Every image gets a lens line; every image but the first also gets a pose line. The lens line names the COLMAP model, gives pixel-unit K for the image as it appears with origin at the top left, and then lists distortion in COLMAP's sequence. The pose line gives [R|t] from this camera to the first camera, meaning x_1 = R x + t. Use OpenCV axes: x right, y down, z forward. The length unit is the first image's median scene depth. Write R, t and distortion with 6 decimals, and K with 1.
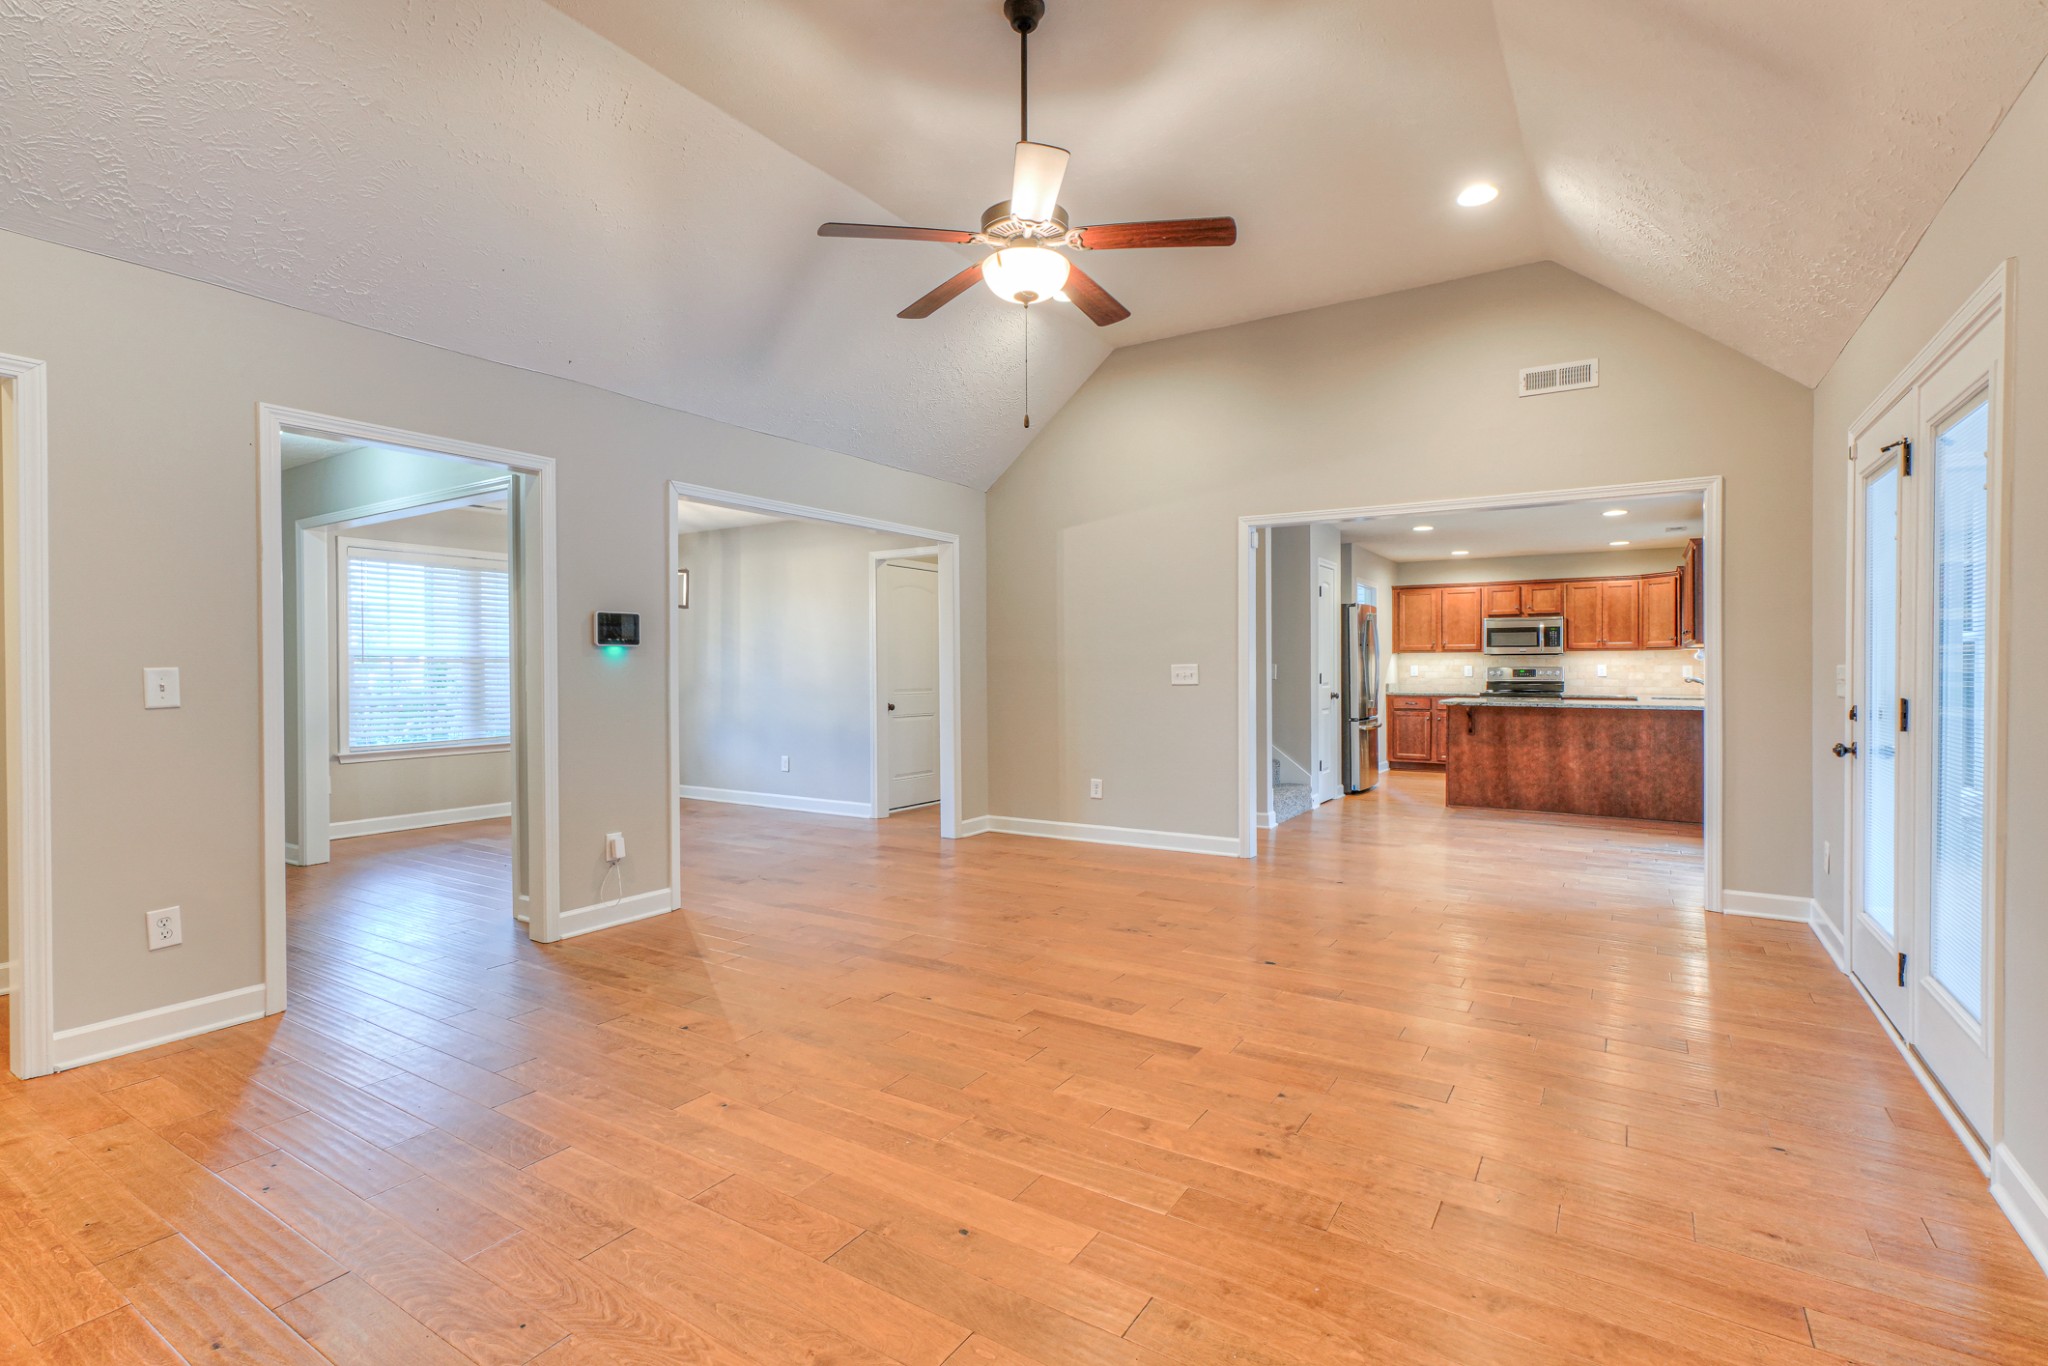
lens RADIAL K [[929.3, 0, 1018.2], [0, 929.3, 680.7], [0, 0, 1]] dist [-0.001076, 0.000045]
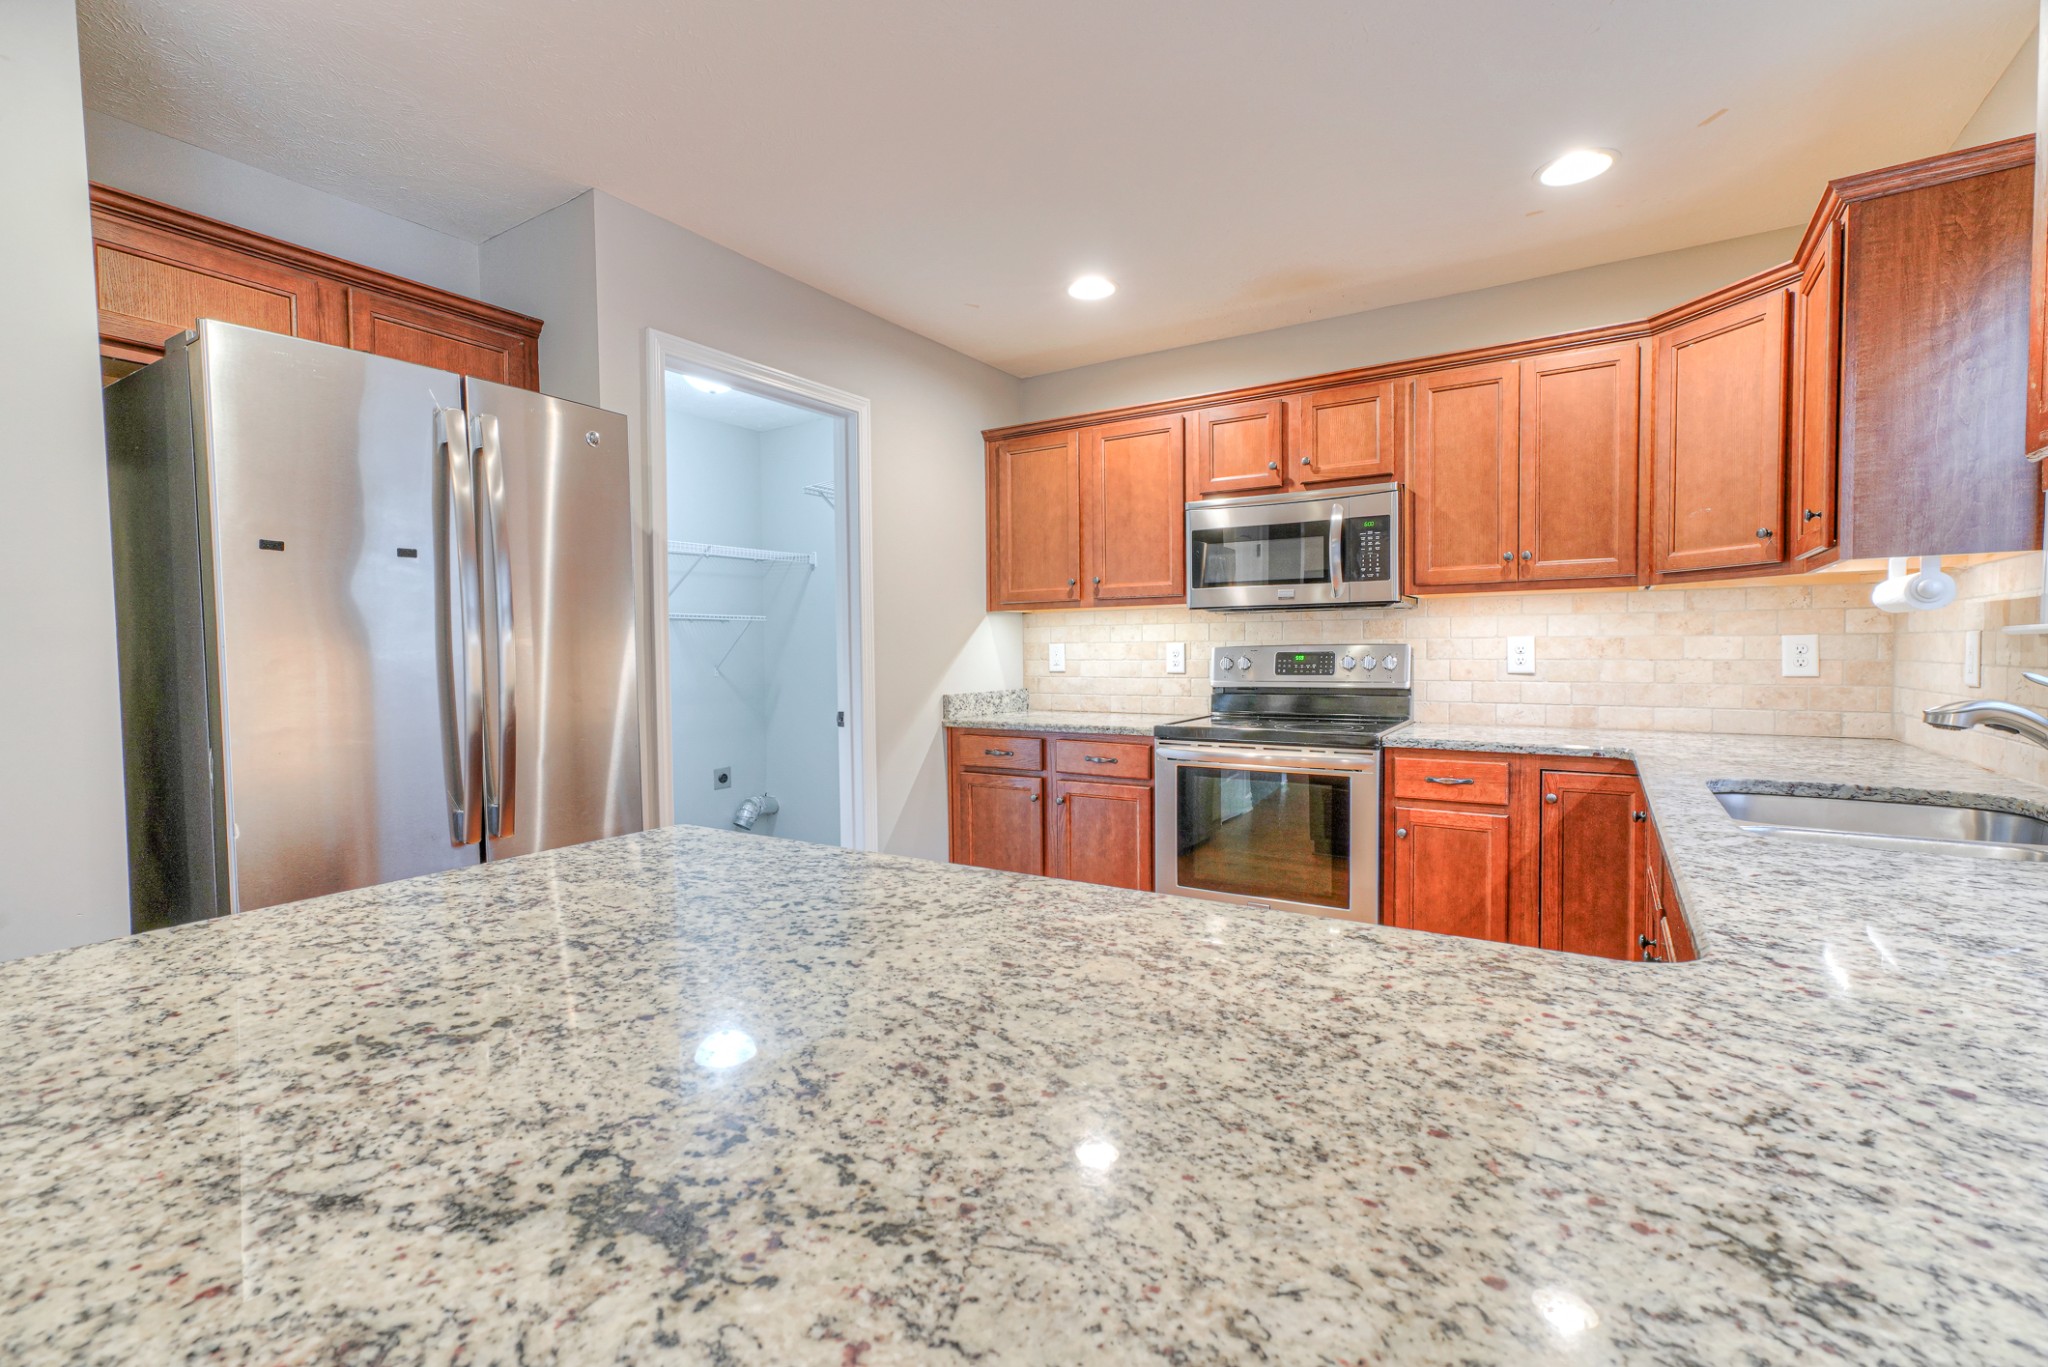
lens RADIAL K [[929.3, 0, 1034.5], [0, 929.3, 687.8], [0, 0, 1]] dist [-0.001076, 0.000045]
pose [[0.999639, -0.007592, 0.025774, 0.444055], [0.006908, 0.999624, 0.026520, -0.009270], [-0.025966, -0.026333, 0.999316, 0.672298]]
